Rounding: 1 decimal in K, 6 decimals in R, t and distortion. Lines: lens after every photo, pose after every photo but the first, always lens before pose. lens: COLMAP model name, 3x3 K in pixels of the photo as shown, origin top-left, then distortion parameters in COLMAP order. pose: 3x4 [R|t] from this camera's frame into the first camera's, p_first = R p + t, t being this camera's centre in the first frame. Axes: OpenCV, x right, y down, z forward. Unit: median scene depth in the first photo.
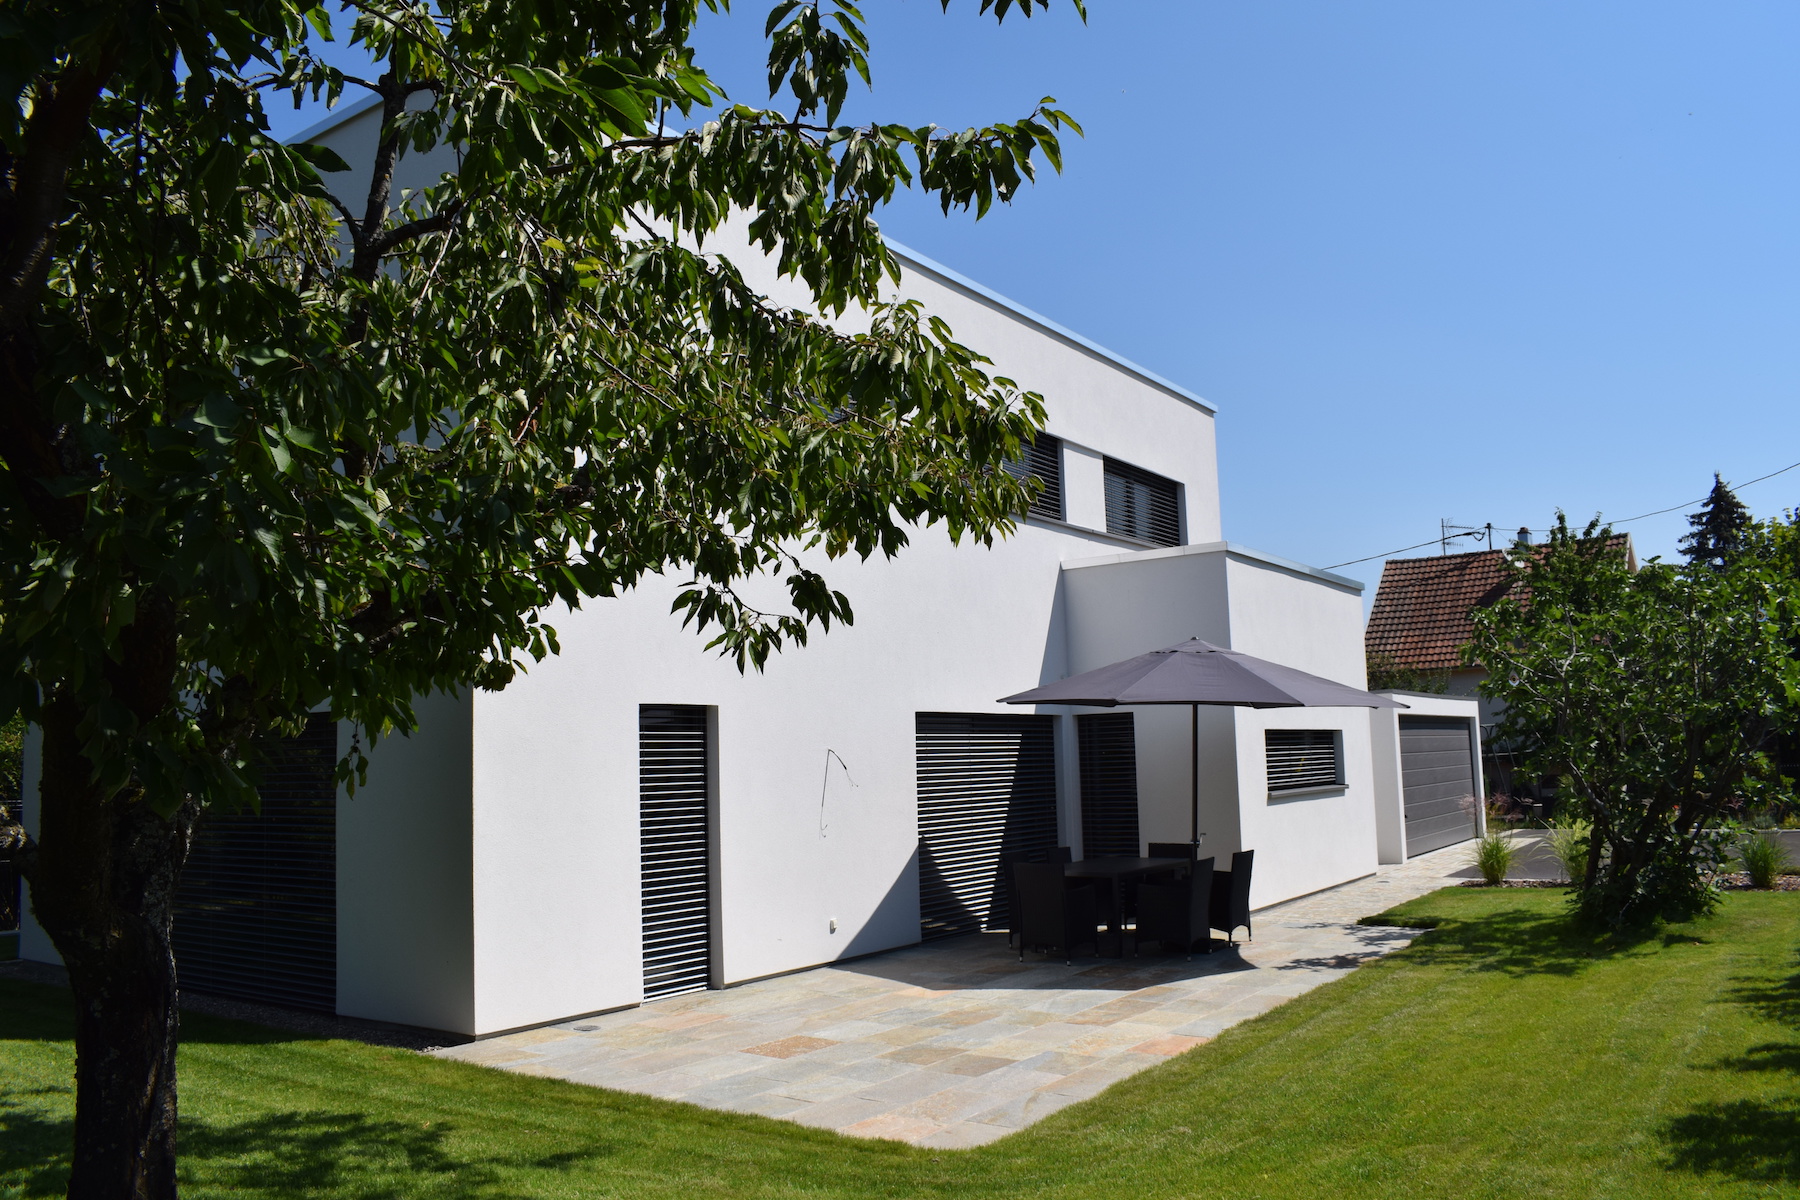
lens RADIAL K [[1398.9, 0, 900.0], [0, 1398.9, 600.0], [0, 0, 1]] dist [-0.067768, -0.003095]
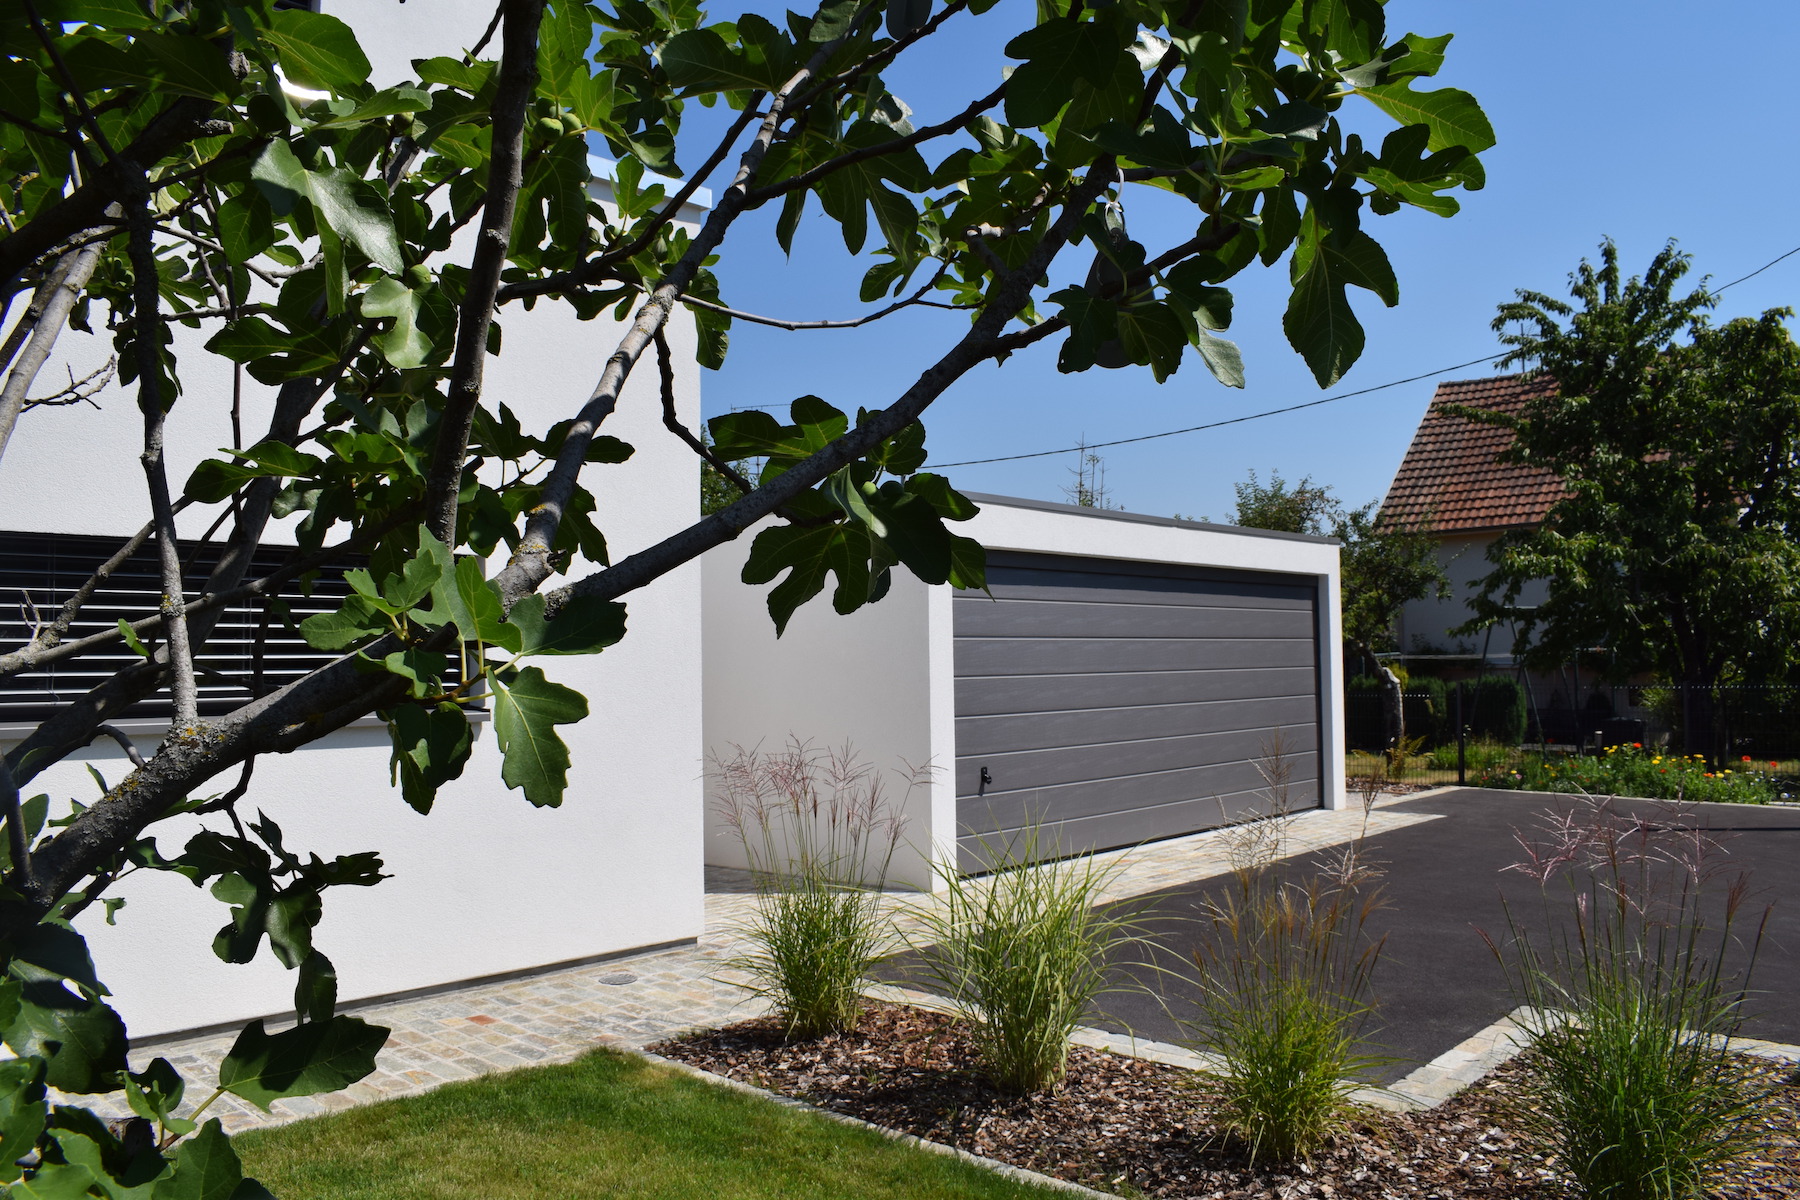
lens RADIAL K [[1398.9, 0, 900.0], [0, 1398.9, 600.0], [0, 0, 1]] dist [-0.067768, -0.003095]
pose [[0.990372, 0.012885, -0.137828, 0.192435], [-0.002070, 0.996925, 0.078329, 0.031280], [0.138414, -0.077290, 0.987354, 0.271298]]
